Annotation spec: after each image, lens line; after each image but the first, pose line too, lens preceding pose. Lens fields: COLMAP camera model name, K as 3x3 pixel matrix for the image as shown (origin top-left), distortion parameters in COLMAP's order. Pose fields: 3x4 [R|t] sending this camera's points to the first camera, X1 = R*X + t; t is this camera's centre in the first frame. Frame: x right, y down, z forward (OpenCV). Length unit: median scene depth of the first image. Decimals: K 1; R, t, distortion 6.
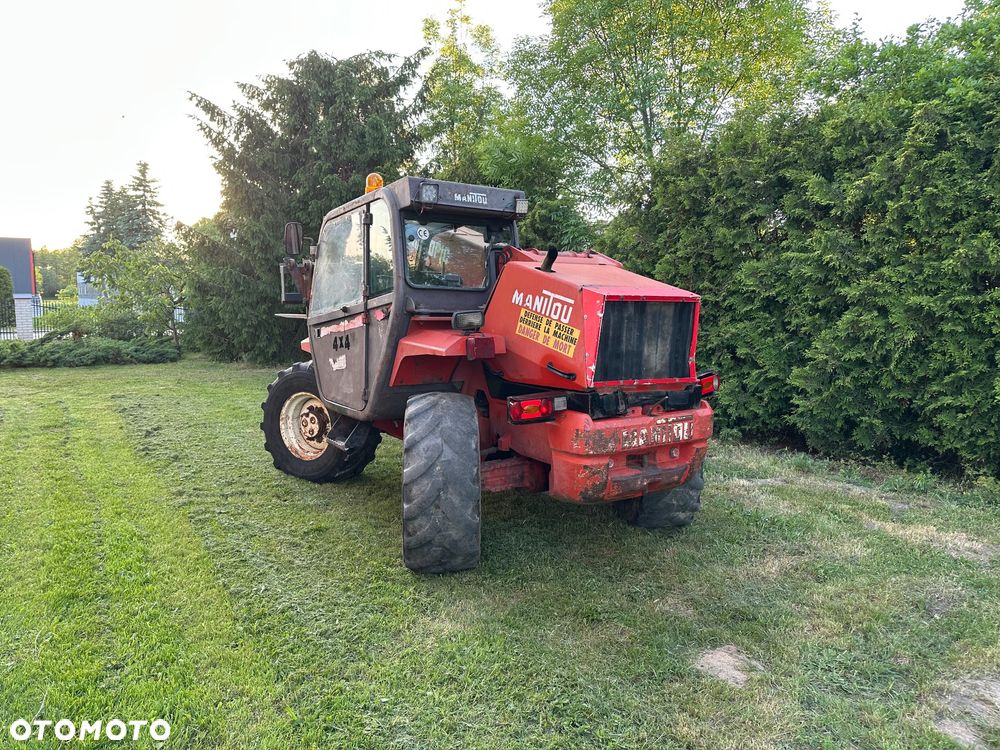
lens RADIAL K [[704.0, 0, 504.9], [0, 704.0, 373.0], [0, 0, 1]] dist [0.099666, -0.116087]
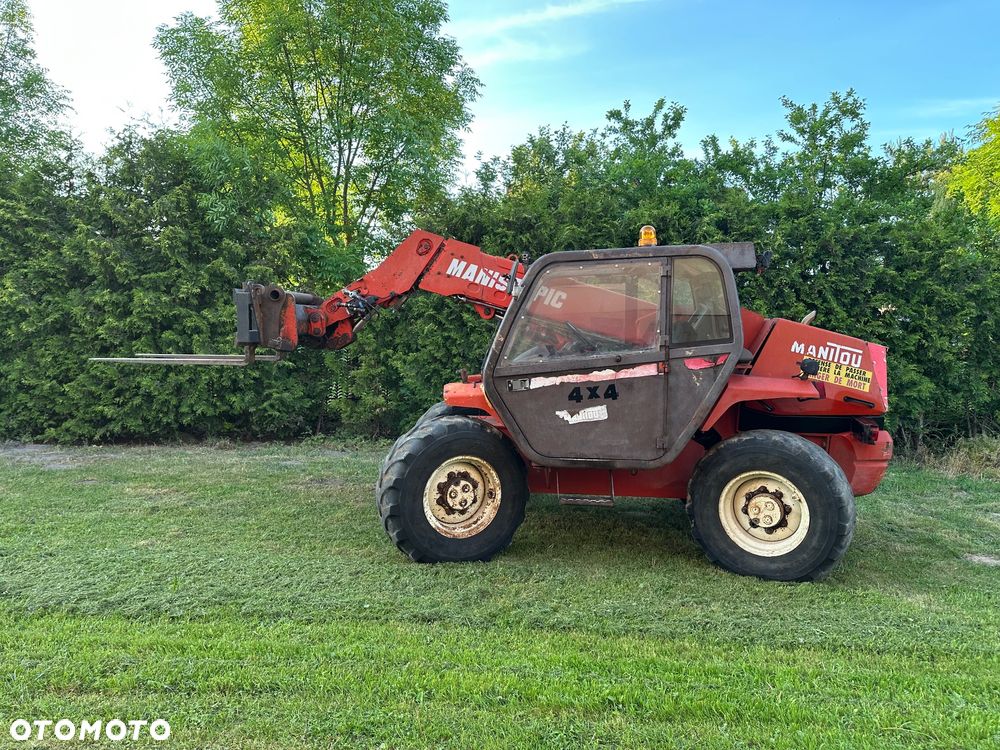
lens RADIAL K [[701.9, 0, 507.0], [0, 701.9, 371.7], [0, 0, 1]] dist [0.145019, -0.213783]
pose [[0.583678, -0.042292, 0.810883, -1.349357], [0.065445, 0.997844, 0.004936, -0.106341], [-0.809344, 0.050187, 0.585187, 0.689841]]
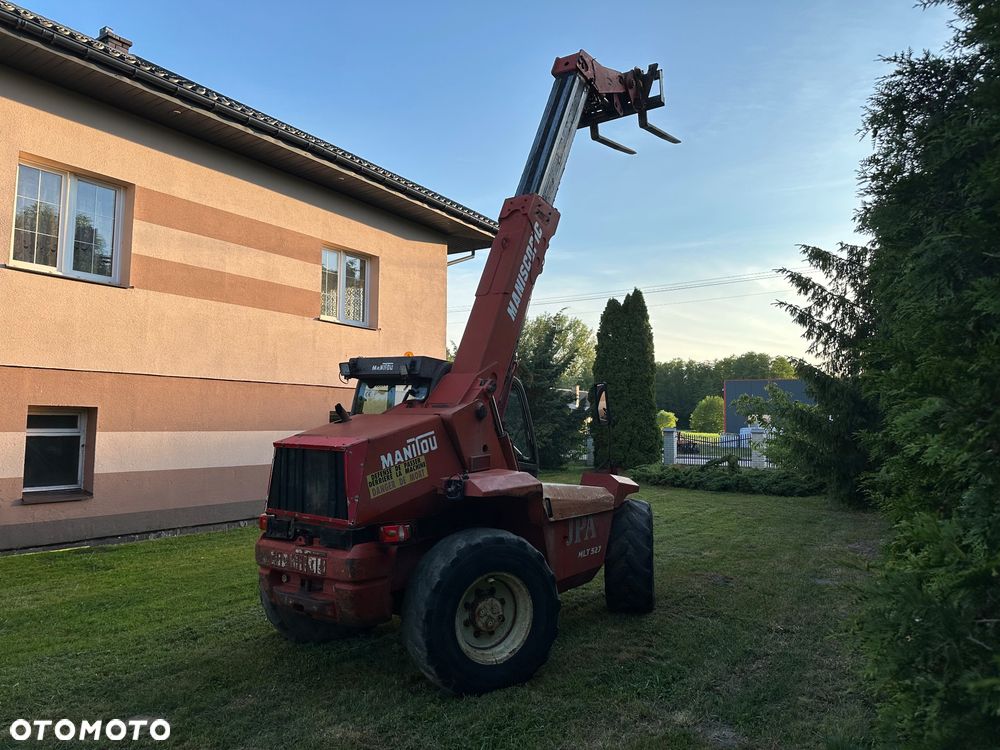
lens RADIAL K [[701.9, 0, 507.0], [0, 701.9, 371.7], [0, 0, 1]] dist [0.145019, -0.213783]
pose [[0.393613, -0.062581, -0.917144, 1.386060], [-0.111675, 0.987036, -0.115278, -0.121019], [0.912468, 0.147797, 0.381522, 0.773966]]
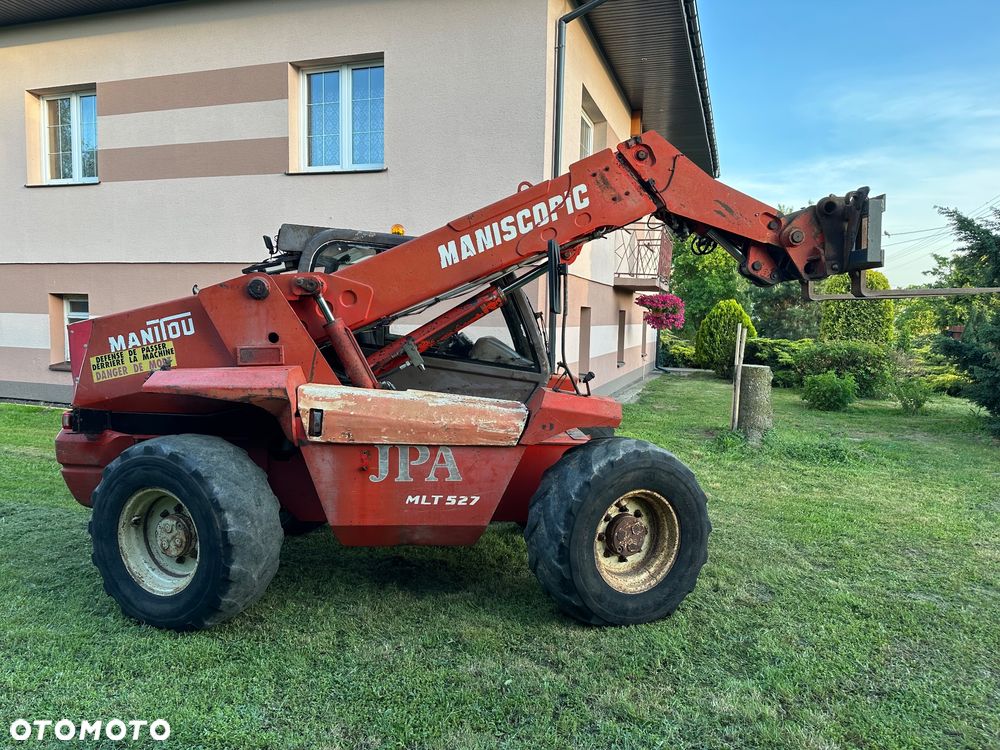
lens RADIAL K [[701.9, 0, 507.0], [0, 701.9, 371.7], [0, 0, 1]] dist [0.145019, -0.213783]
pose [[-0.502419, 0.045490, -0.863427, 0.858626], [-0.115770, 0.986084, 0.119317, -0.239386], [0.856839, 0.159906, -0.490161, 2.071728]]
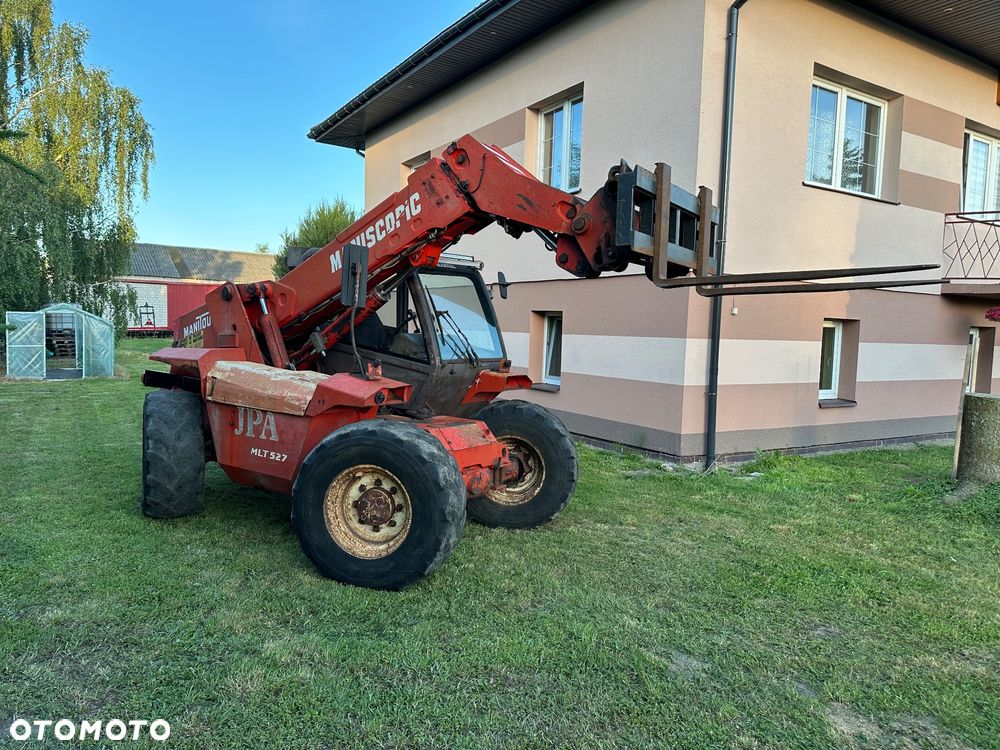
lens RADIAL K [[701.9, 0, 507.0], [0, 701.9, 371.7], [0, 0, 1]] dist [0.145019, -0.213783]
pose [[-0.934906, -0.021298, -0.354256, 0.129007], [-0.080007, 0.985150, 0.151916, -0.301782], [0.345760, 0.170370, -0.922726, 2.805602]]
